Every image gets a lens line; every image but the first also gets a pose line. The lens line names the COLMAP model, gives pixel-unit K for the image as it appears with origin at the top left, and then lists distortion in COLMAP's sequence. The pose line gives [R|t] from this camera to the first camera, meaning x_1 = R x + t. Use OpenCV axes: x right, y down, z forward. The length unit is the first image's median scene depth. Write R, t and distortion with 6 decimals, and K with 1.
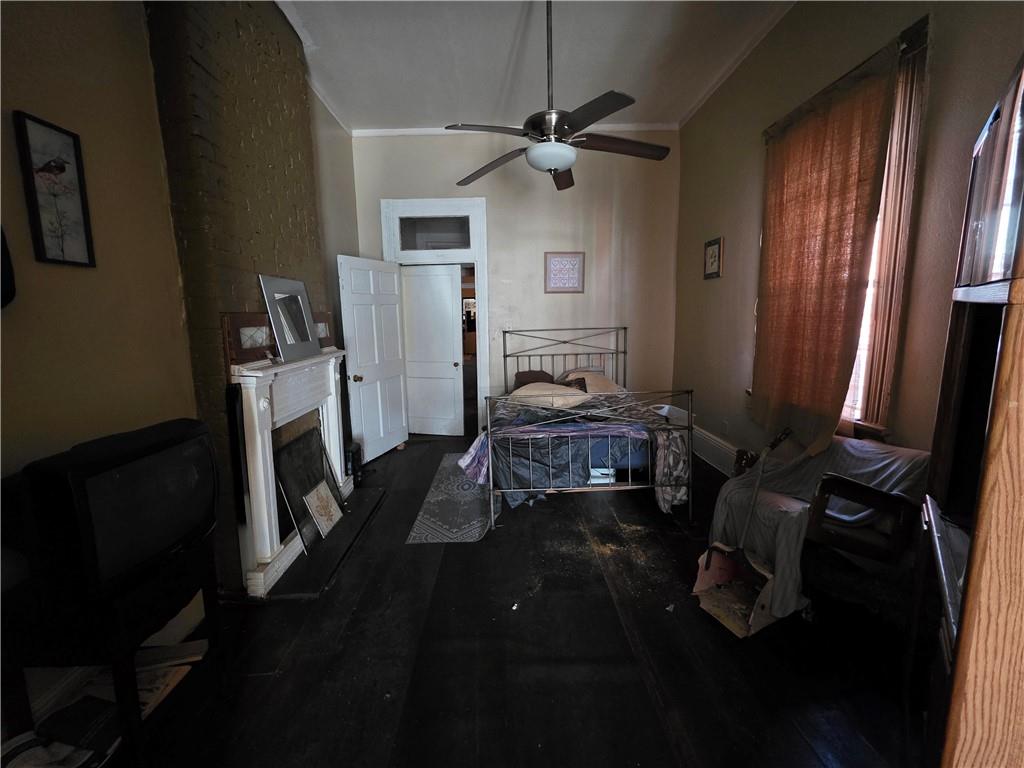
lens RADIAL K [[419.4, 0, 508.7], [0, 419.4, 379.3], [0, 0, 1]] dist [0.001116, 0.000008]
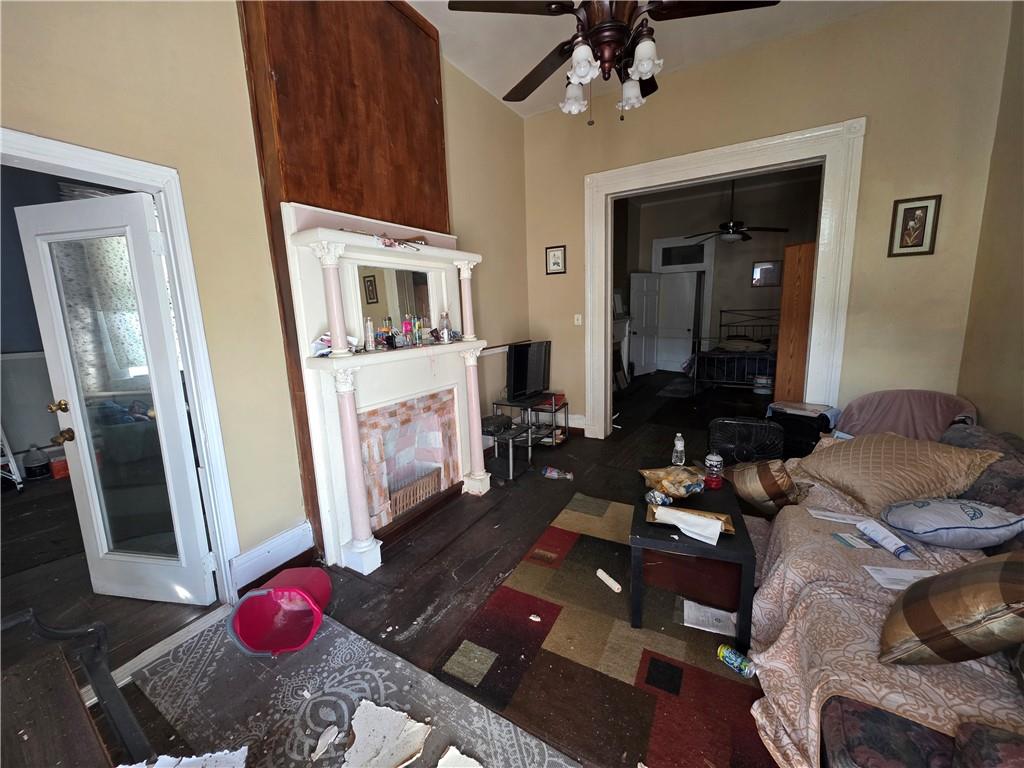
lens RADIAL K [[419.4, 0, 508.1], [0, 419.4, 382.2], [0, 0, 1]] dist [0.001116, 0.000008]
pose [[0.845166, 0.092782, -0.526389, 0.187243], [-0.070952, 0.995578, 0.061563, 0.132674], [0.529774, -0.014682, 0.848012, -0.916104]]
